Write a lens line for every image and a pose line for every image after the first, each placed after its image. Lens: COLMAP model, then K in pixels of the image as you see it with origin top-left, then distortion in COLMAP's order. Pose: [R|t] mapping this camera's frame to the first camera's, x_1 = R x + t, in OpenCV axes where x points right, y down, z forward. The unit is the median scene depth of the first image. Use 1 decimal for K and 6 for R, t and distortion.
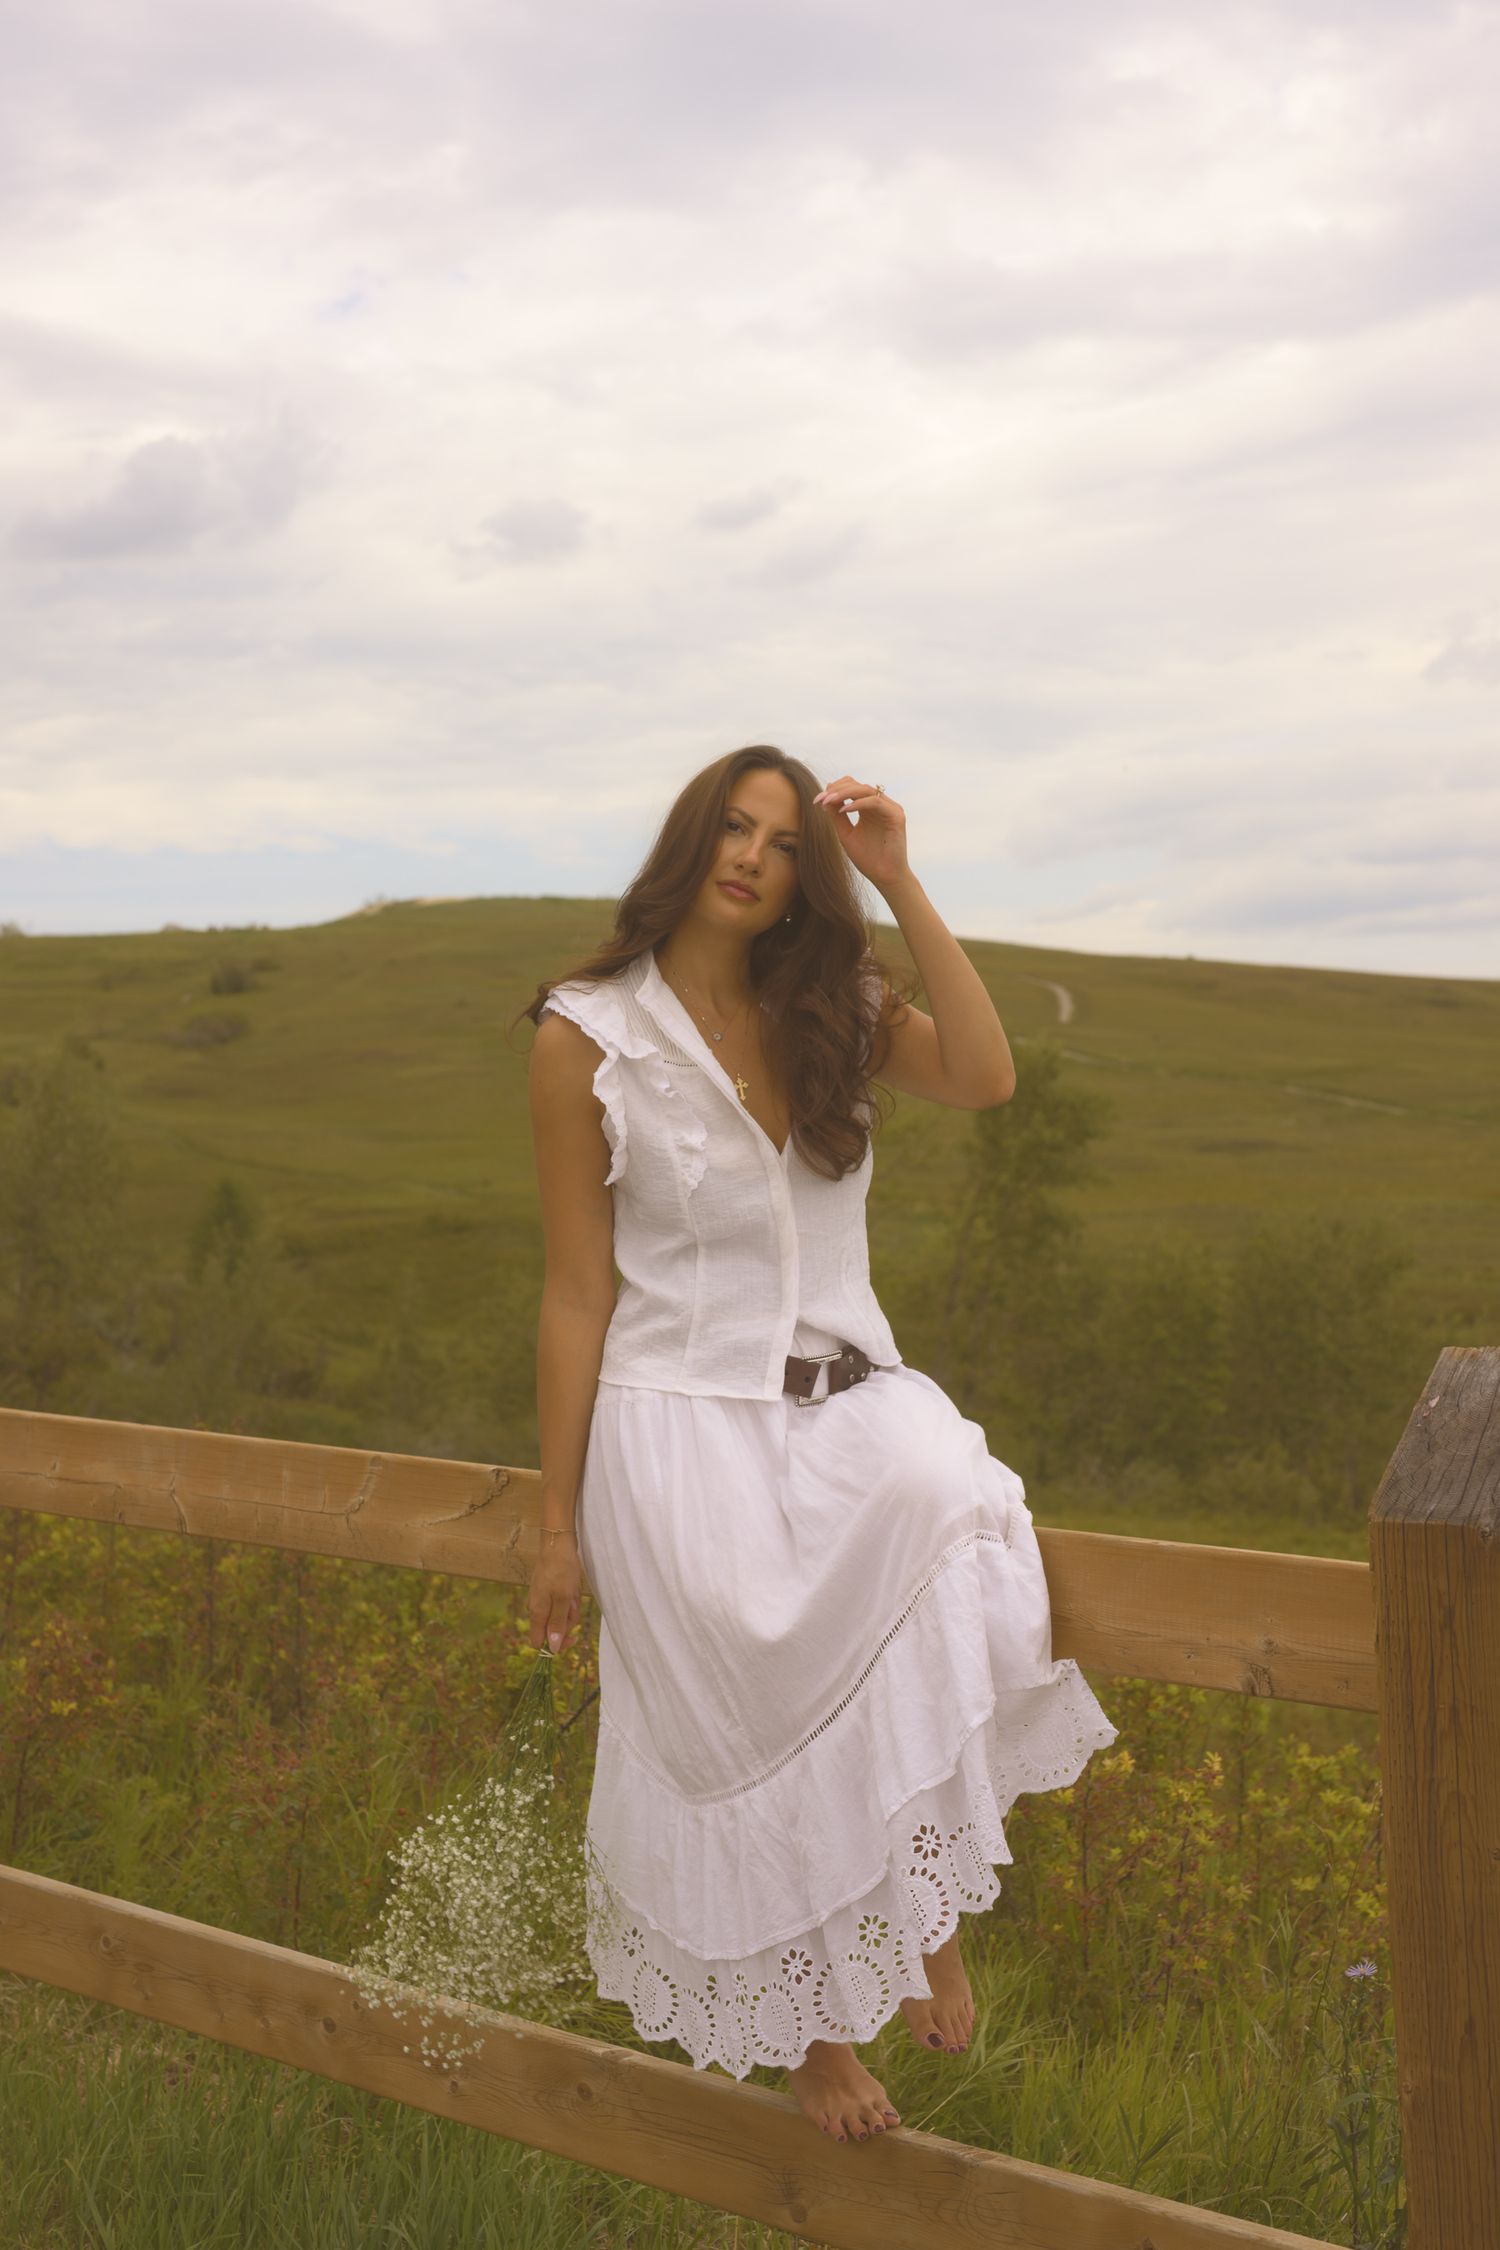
lens RADIAL K [[3241.3, 0, 723.3], [0, 3241.3, 1125.3], [0, 0, 1]] dist [0.014283, -0.022853]
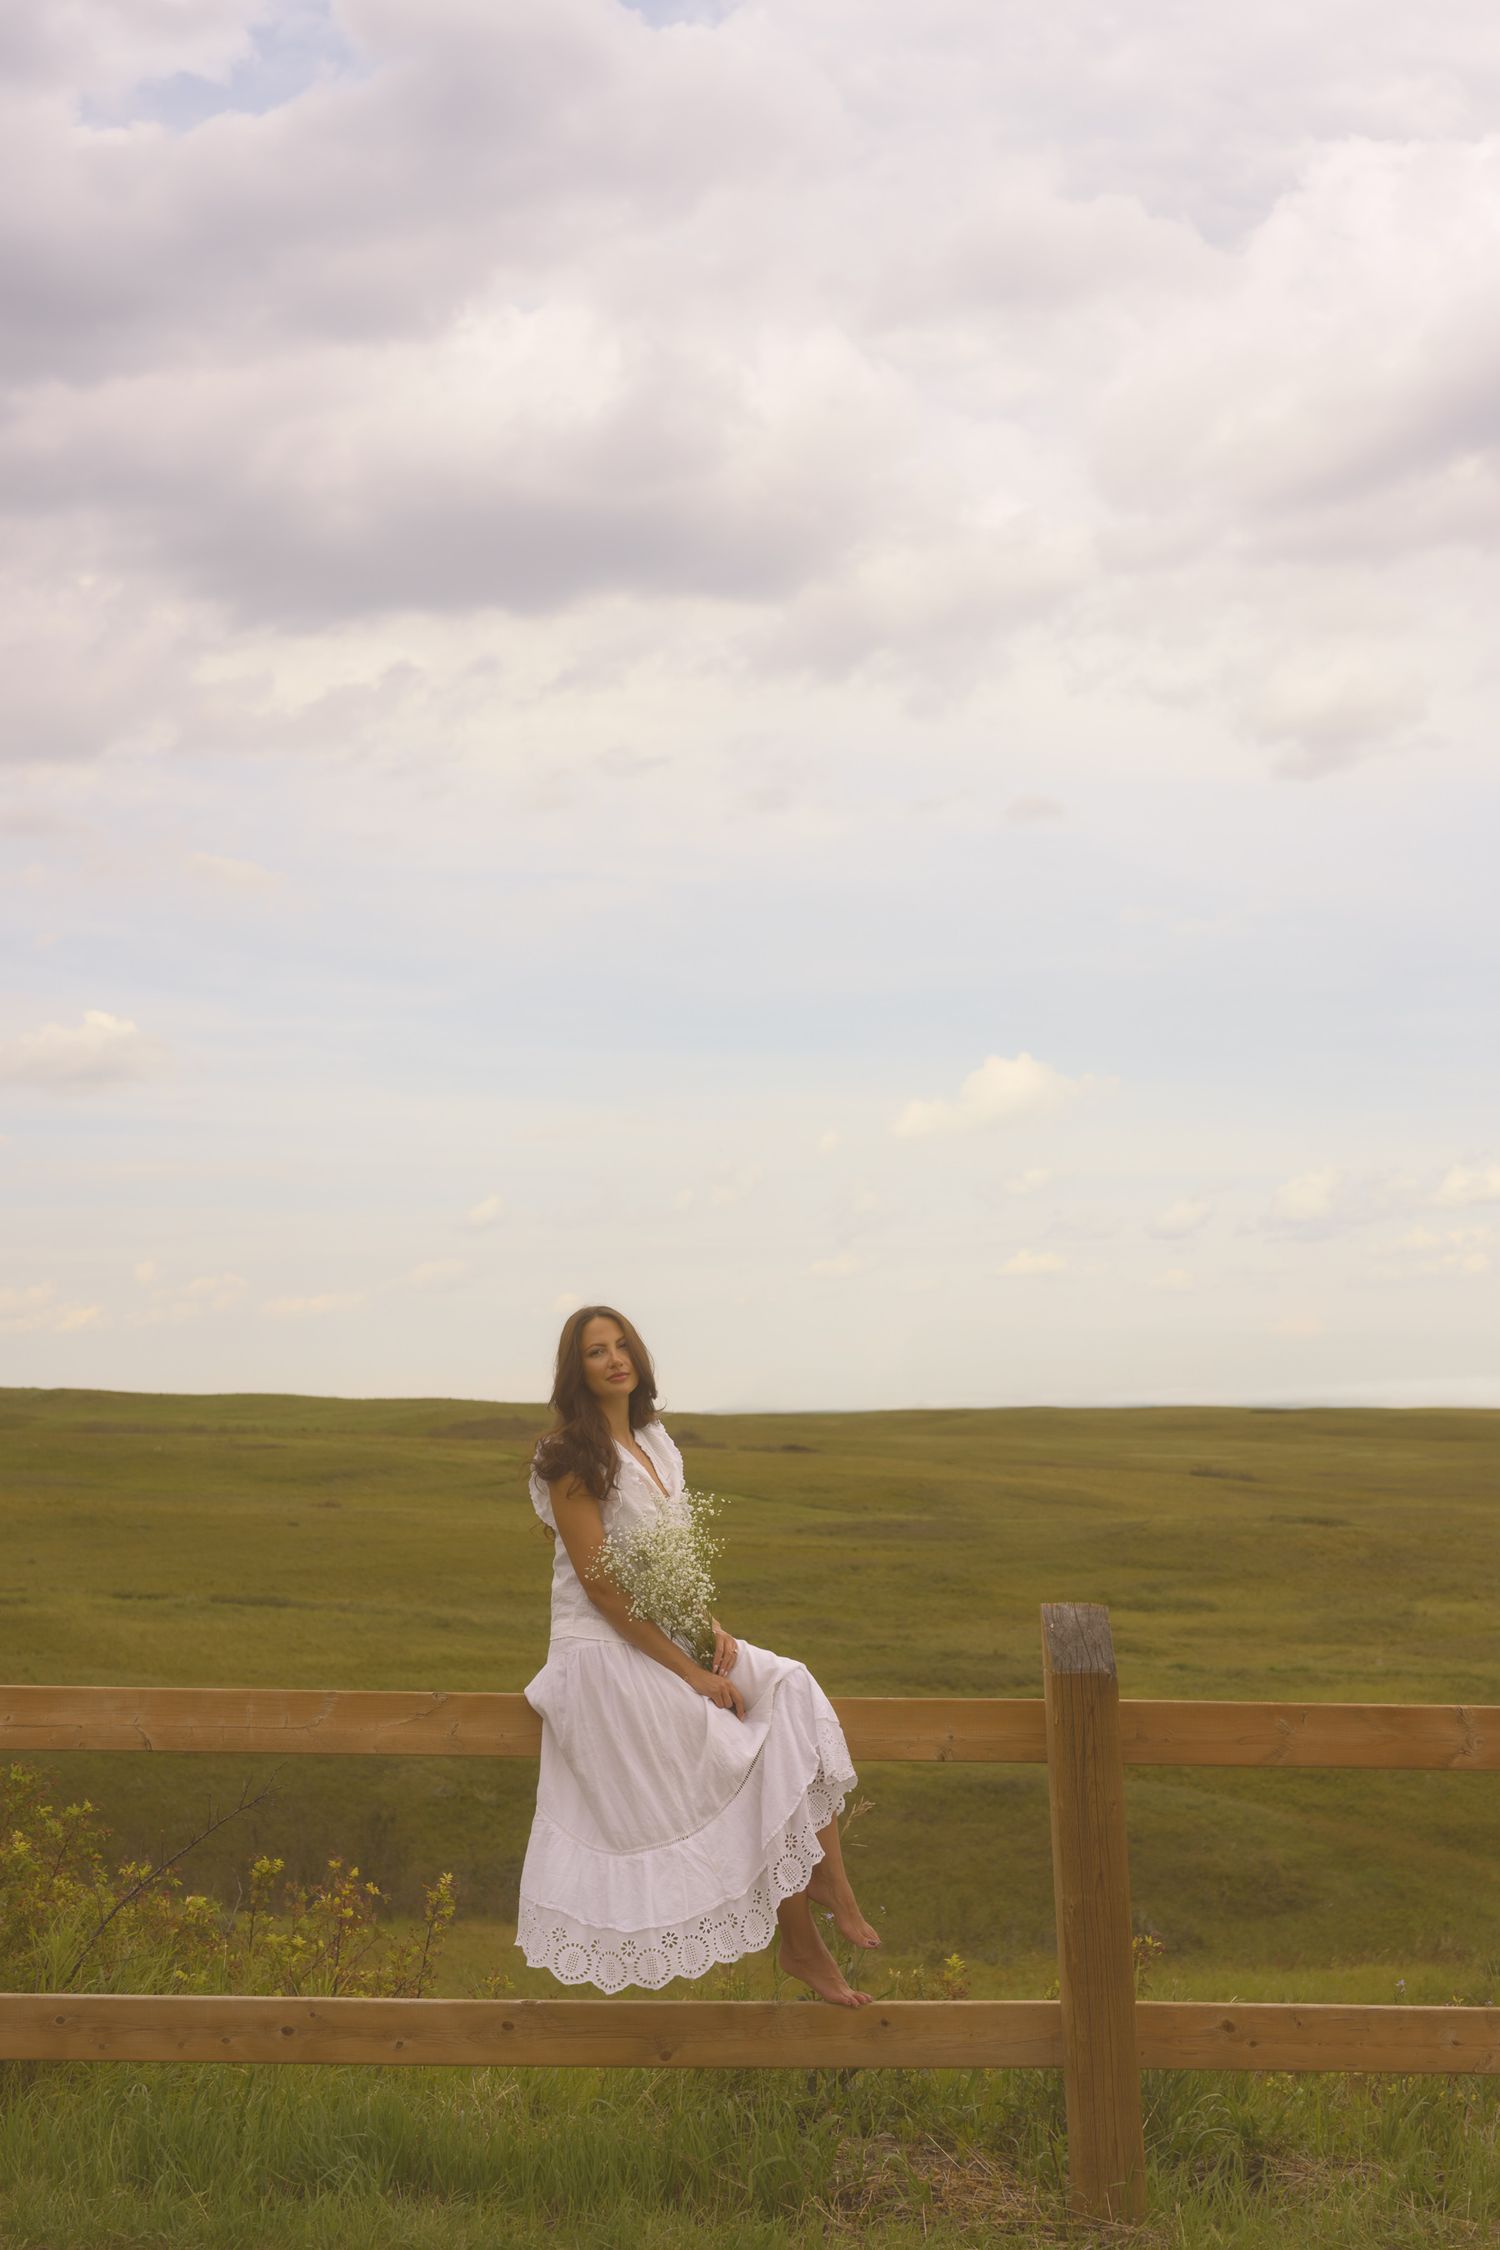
lens RADIAL K [[3384.1, 0, 799.5], [0, 3384.1, 1139.5], [0, 0, 1]] dist [-0.011019, 0.013370]
pose [[0.681391, 0.085787, 0.726875, -1.170584], [-0.015476, 0.994574, -0.102874, -0.008597], [-0.731756, 0.058849, 0.679021, -0.394774]]
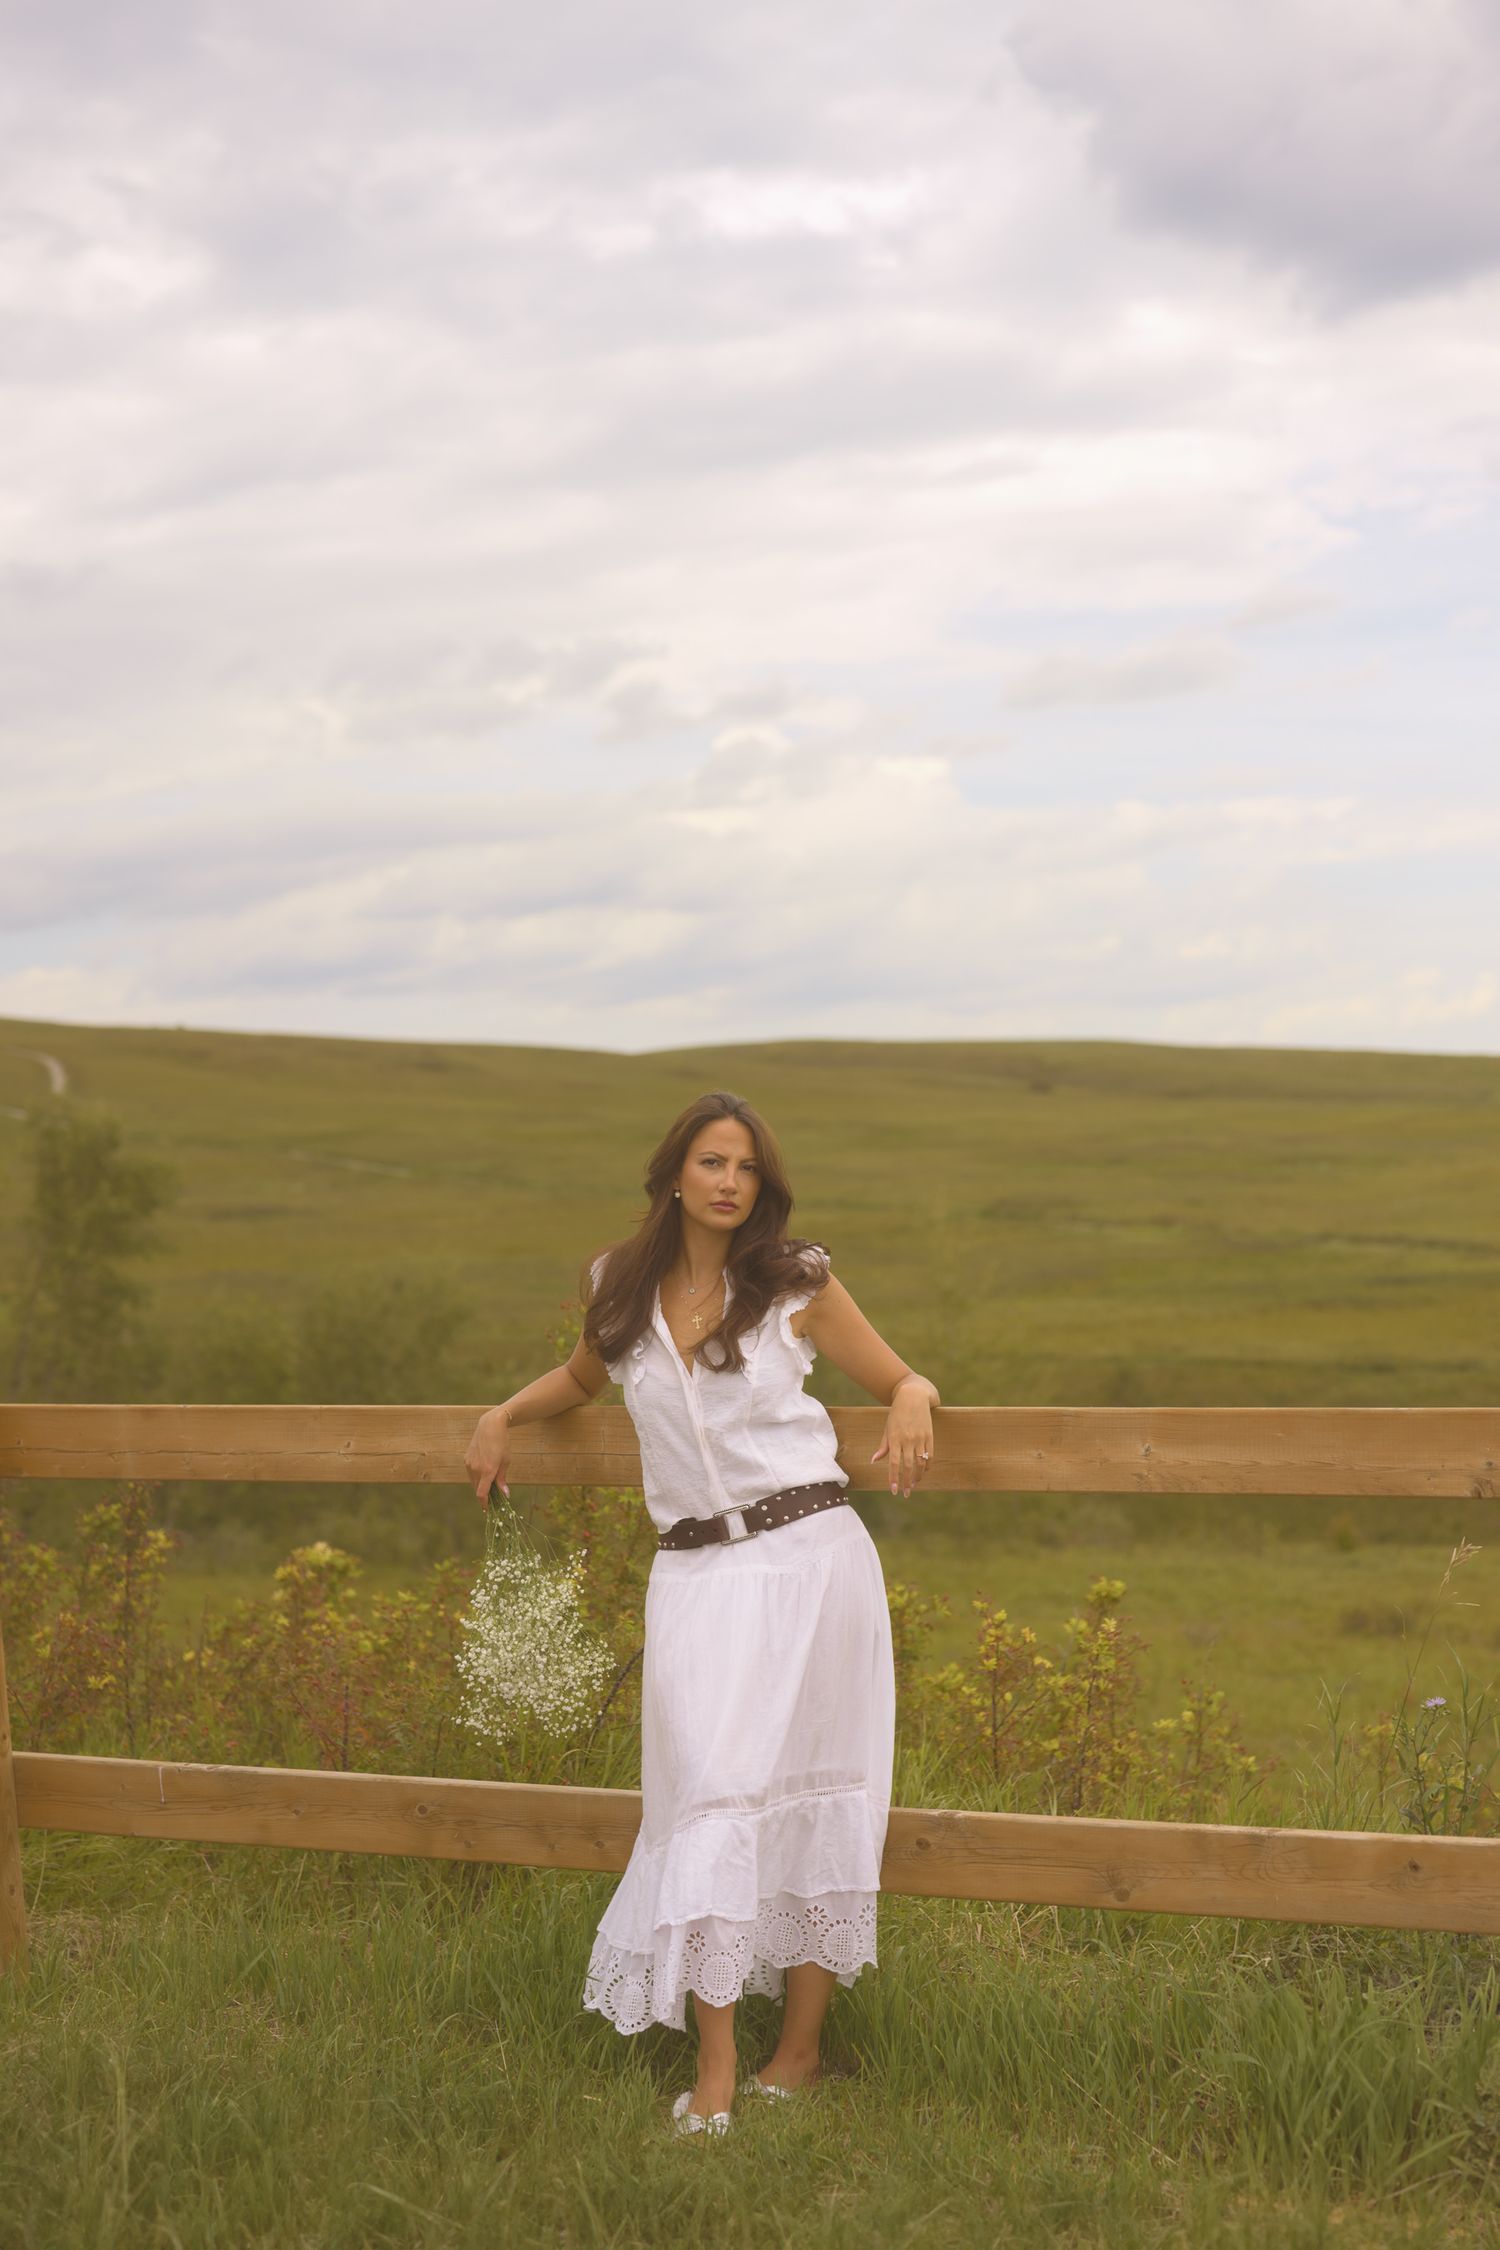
lens RADIAL K [[3250.3, 0, 753.4], [0, 3250.3, 1102.2], [0, 0, 1]] dist [-0.007448, 0.049058]
pose [[0.947887, -0.025433, 0.317591, -0.468420], [0.034318, 0.999160, -0.022412, 0.004693], [-0.316754, 0.032143, 0.947963, -0.273749]]
